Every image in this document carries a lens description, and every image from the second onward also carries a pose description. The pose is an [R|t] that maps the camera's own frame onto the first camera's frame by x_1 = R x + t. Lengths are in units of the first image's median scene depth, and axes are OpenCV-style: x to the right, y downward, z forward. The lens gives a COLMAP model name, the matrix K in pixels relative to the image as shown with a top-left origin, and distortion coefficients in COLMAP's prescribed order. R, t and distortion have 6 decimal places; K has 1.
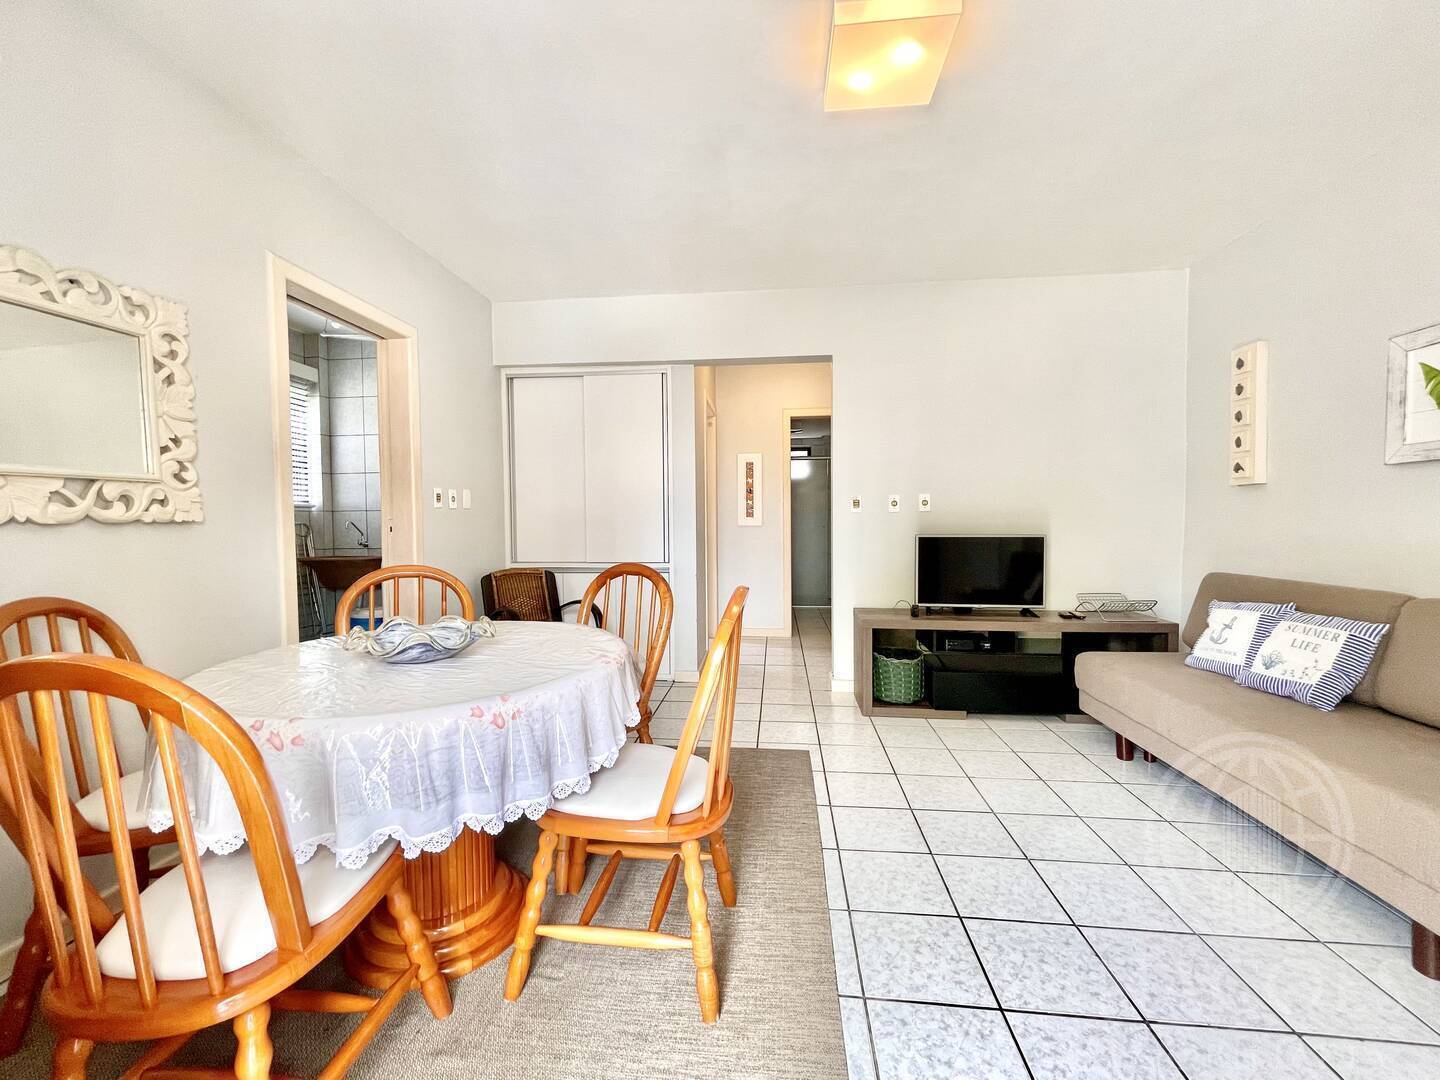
lens RADIAL K [[575.0, 0, 719.6], [0, 575.0, 543.7], [0, 0, 1]] dist [-0.003153, 0.000196]
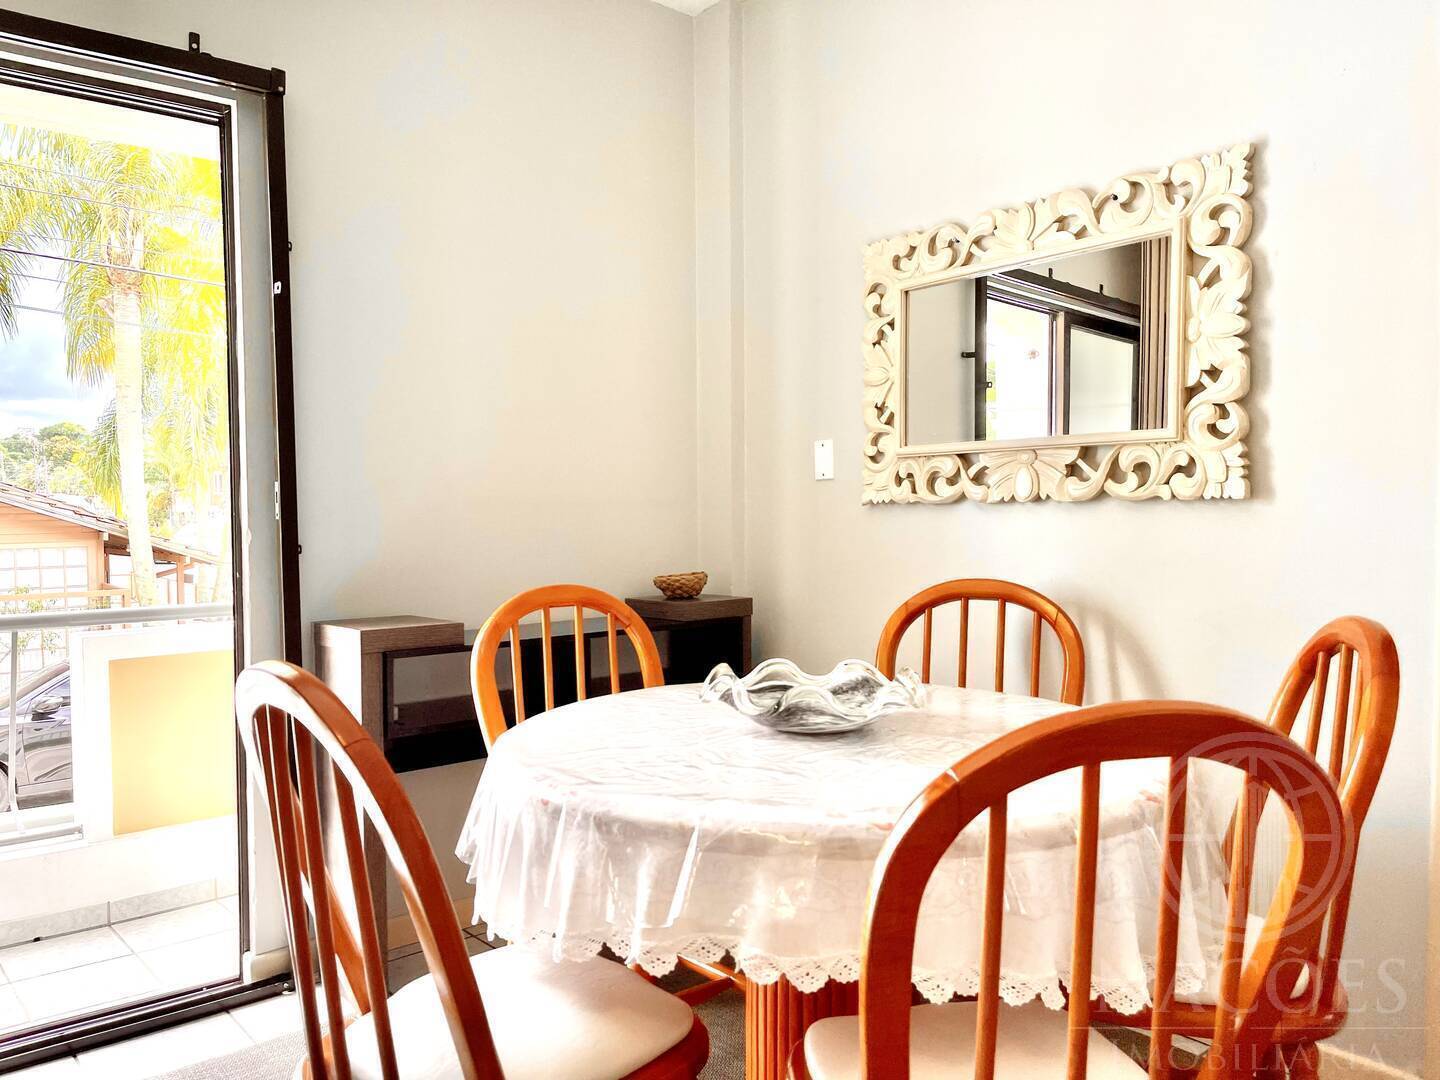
lens RADIAL K [[1112.3, 0, 713.1], [0, 1112.3, 552.5], [0, 0, 1]] dist [0.049897, -0.040228]
pose [[-0.688531, 0.046729, -0.723700, 0.221739], [-0.018491, 0.996466, 0.081933, -0.044693], [0.724971, 0.069795, -0.685234, 0.917066]]
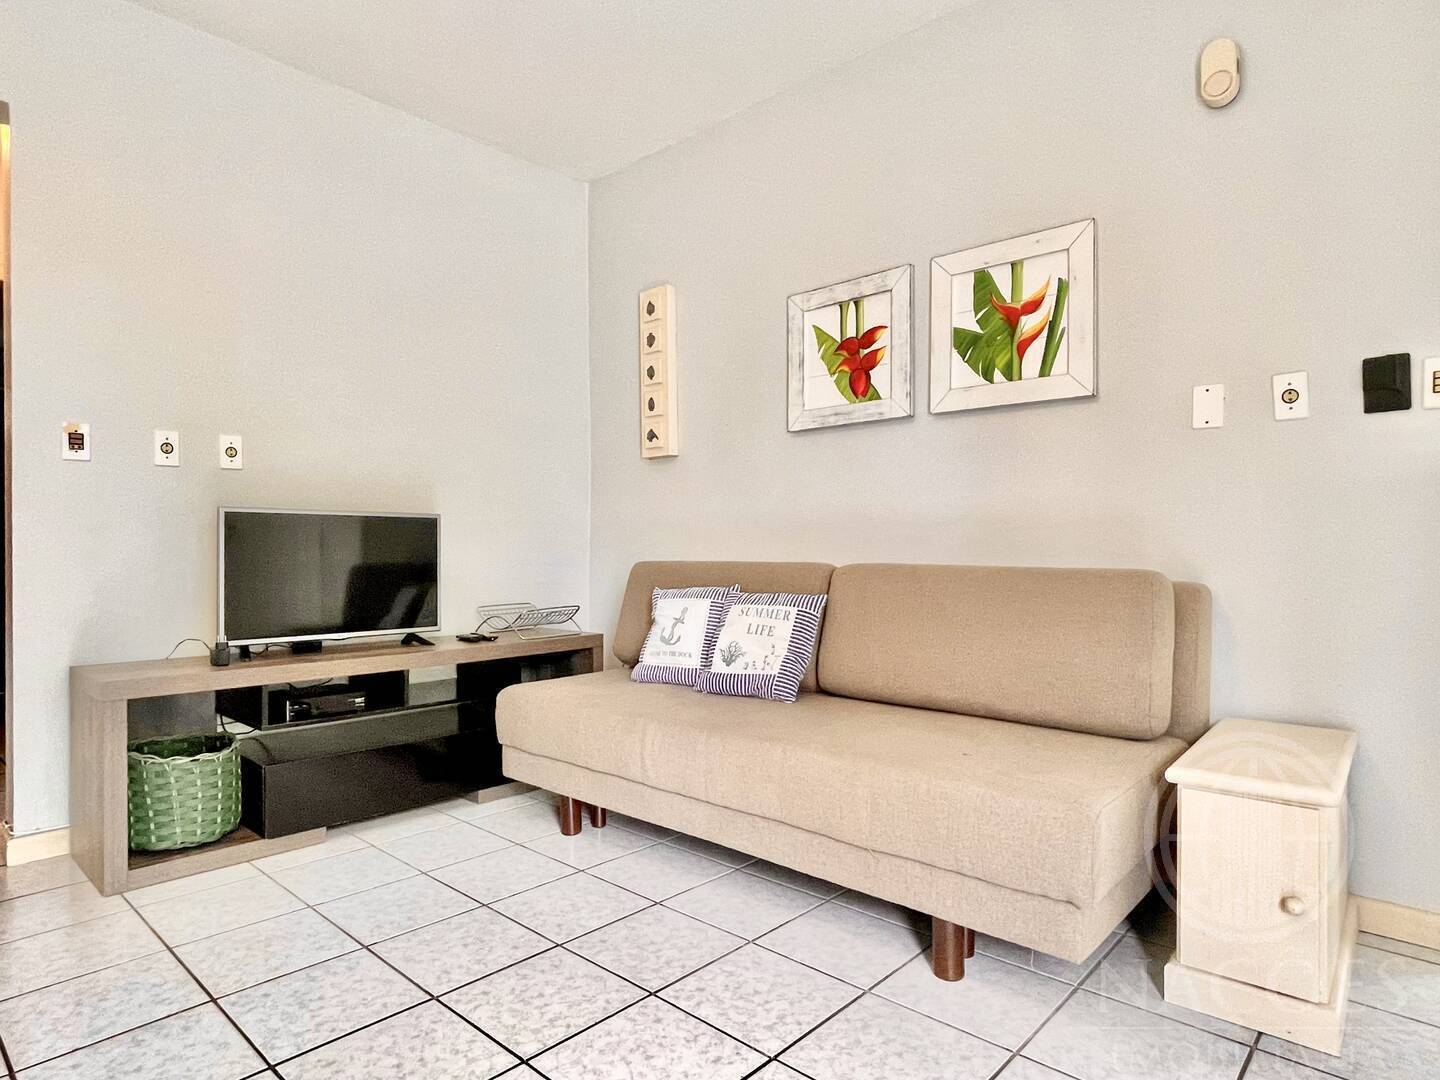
lens RADIAL K [[824.9, 0, 706.7], [0, 824.9, 544.4], [0, 0, 1]] dist [0.003665, -0.001570]
pose [[0.600151, 0.008171, 0.799845, 0.014811], [0.031008, 0.998959, -0.033471, 0.066736], [-0.799286, 0.044889, 0.599272, 0.249528]]
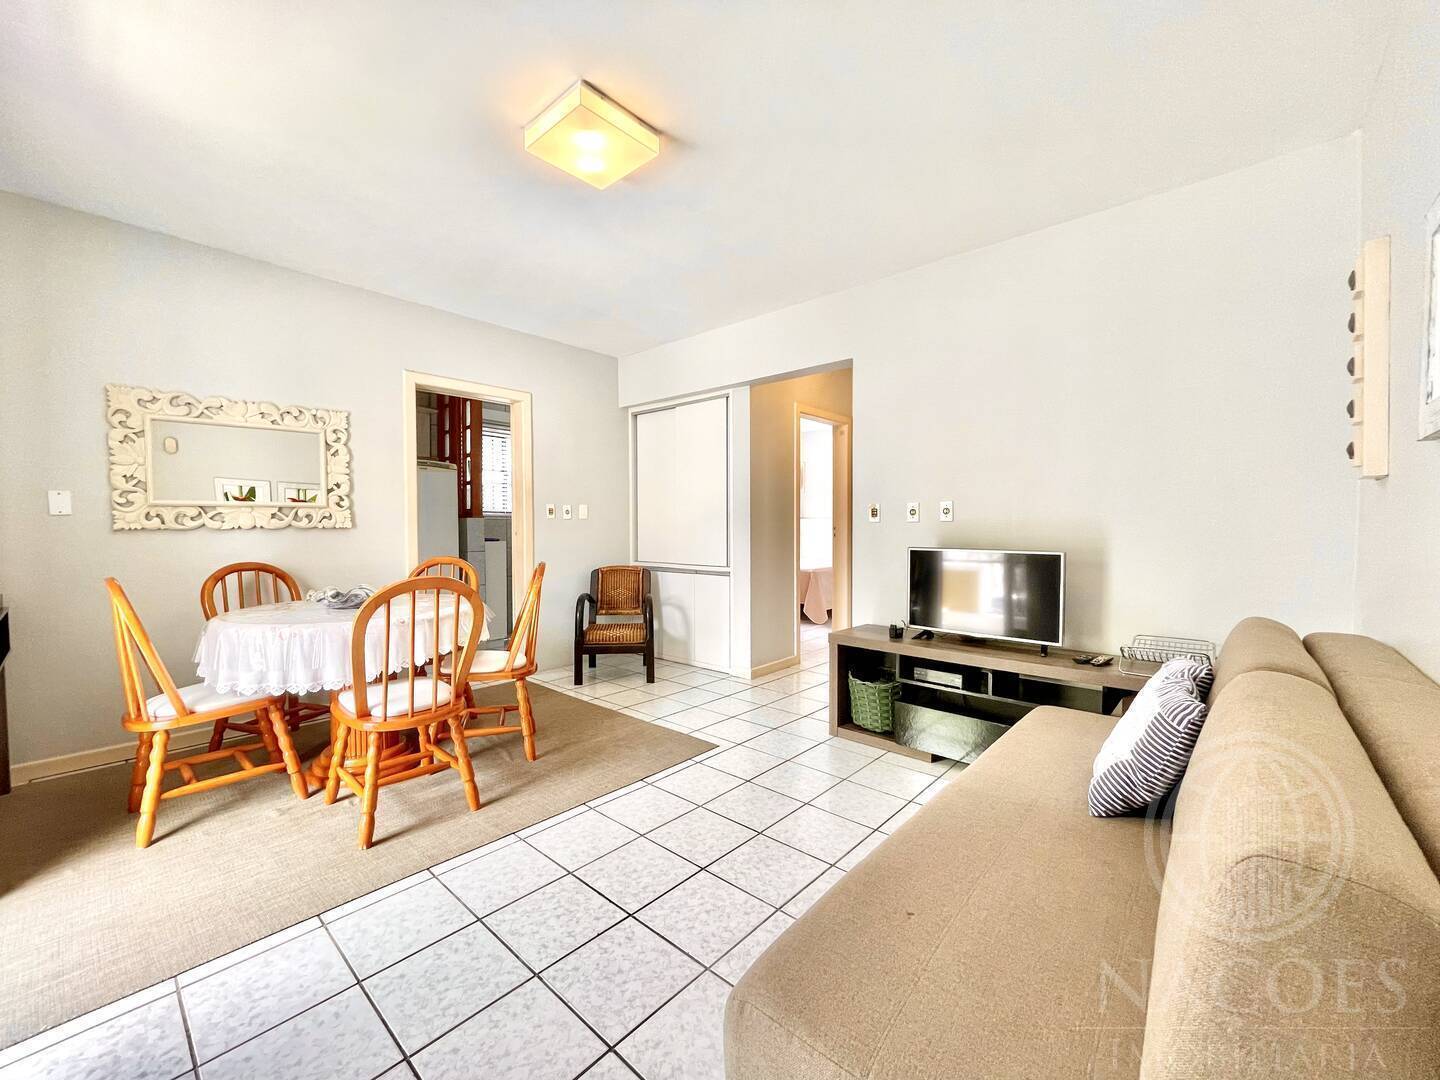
lens RADIAL K [[575.0, 0, 715.5], [0, 575.0, 544.4], [0, 0, 1]] dist [-0.003153, 0.000196]
pose [[0.812249, 0.023928, -0.582820, 0.736099], [-0.030058, 0.999548, -0.000854, -0.012291], [0.582536, 0.018212, 0.812601, 0.117485]]
